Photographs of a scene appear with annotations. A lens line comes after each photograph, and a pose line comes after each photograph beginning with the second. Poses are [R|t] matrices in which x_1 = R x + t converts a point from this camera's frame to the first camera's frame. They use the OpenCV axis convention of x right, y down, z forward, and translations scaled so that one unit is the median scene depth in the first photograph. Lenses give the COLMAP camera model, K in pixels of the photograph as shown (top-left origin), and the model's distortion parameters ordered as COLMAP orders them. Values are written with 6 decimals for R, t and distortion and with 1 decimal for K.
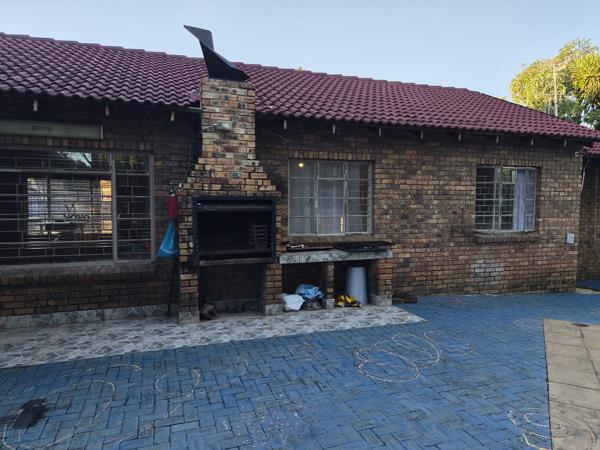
lens RADIAL K [[396.7, 0, 308.4], [0, 396.7, 224.2], [0, 0, 1]] dist [0.065605, -0.053827]
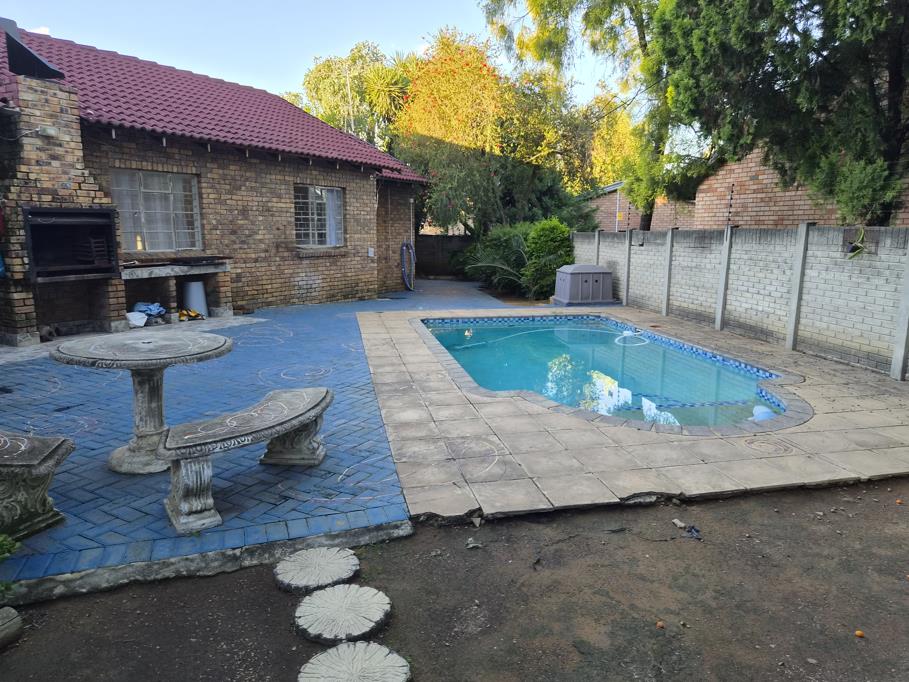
lens RADIAL K [[601.1, 0, 467.2], [0, 601.1, 339.8], [0, 0, 1]] dist [0.065605, -0.053827]
pose [[0.748093, -0.120737, 0.652518, -0.378367], [0.027885, 0.988160, 0.150873, 0.037426], [-0.663008, -0.094671, 0.742602, -0.612024]]
